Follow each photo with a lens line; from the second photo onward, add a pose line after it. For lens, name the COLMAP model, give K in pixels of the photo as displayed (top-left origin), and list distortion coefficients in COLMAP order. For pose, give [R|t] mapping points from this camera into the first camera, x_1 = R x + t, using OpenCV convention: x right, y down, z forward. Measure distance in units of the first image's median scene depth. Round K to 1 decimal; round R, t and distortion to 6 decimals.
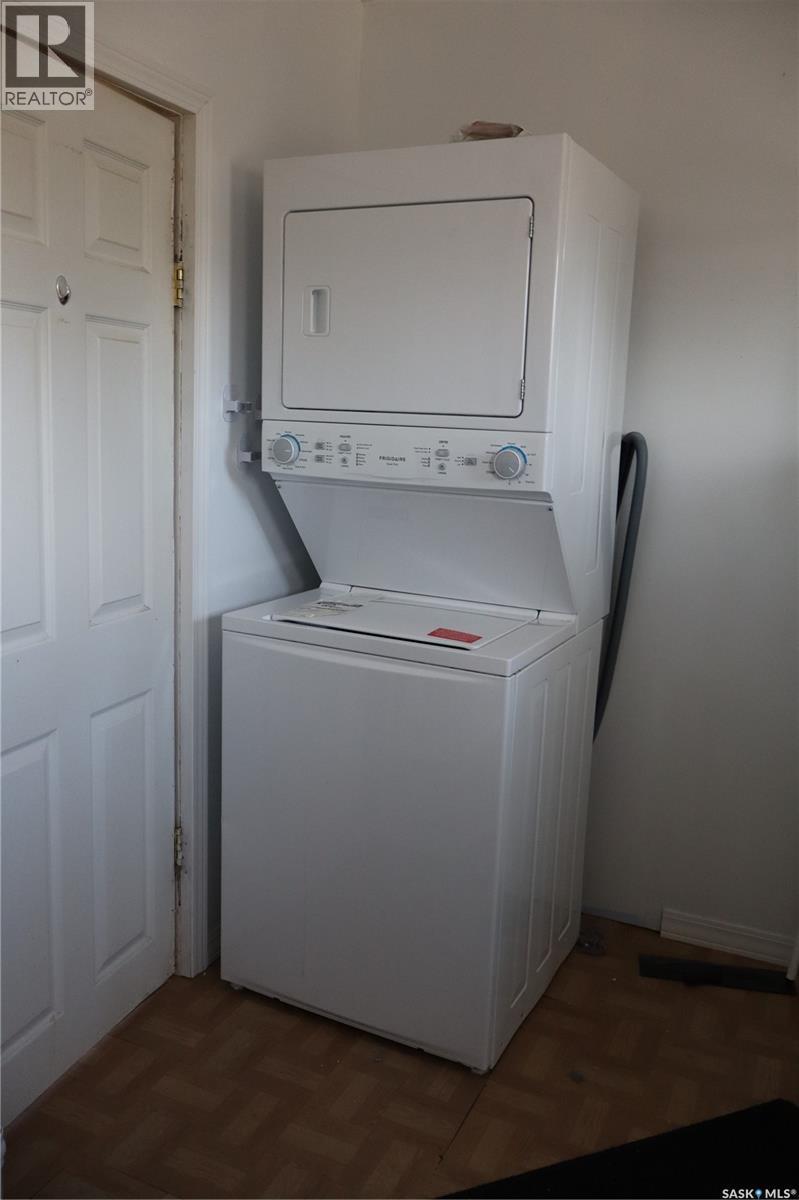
lens RADIAL K [[1008.8, 0, 399.0], [0, 1008.8, 600.0], [0, 0, 1]] dist [0.002671, 0.013238]
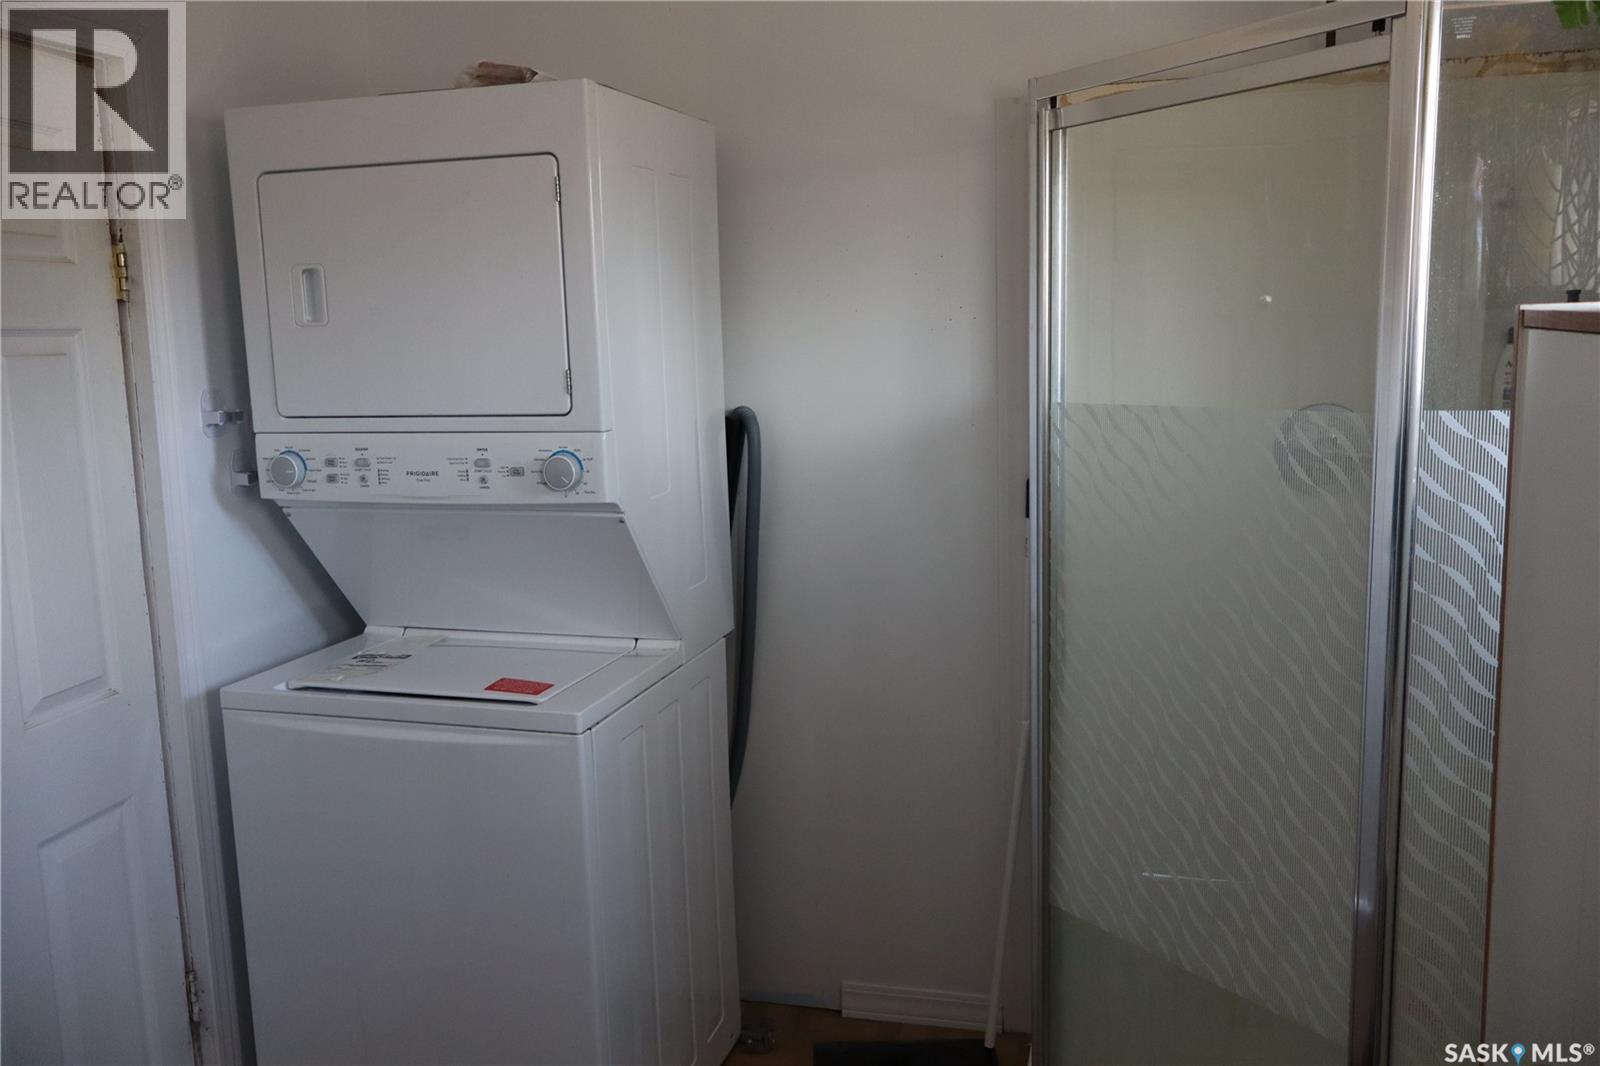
lens RADIAL K [[1345.1, 0, 800.8], [0, 1345.1, 532.0], [0, 0, 1]] dist [0.002671, 0.013238]
pose [[0.982378, -0.090474, 0.163550, 0.103662], [0.096078, 0.995017, -0.026667, -0.034686], [-0.160322, 0.041911, 0.986175, -0.093626]]
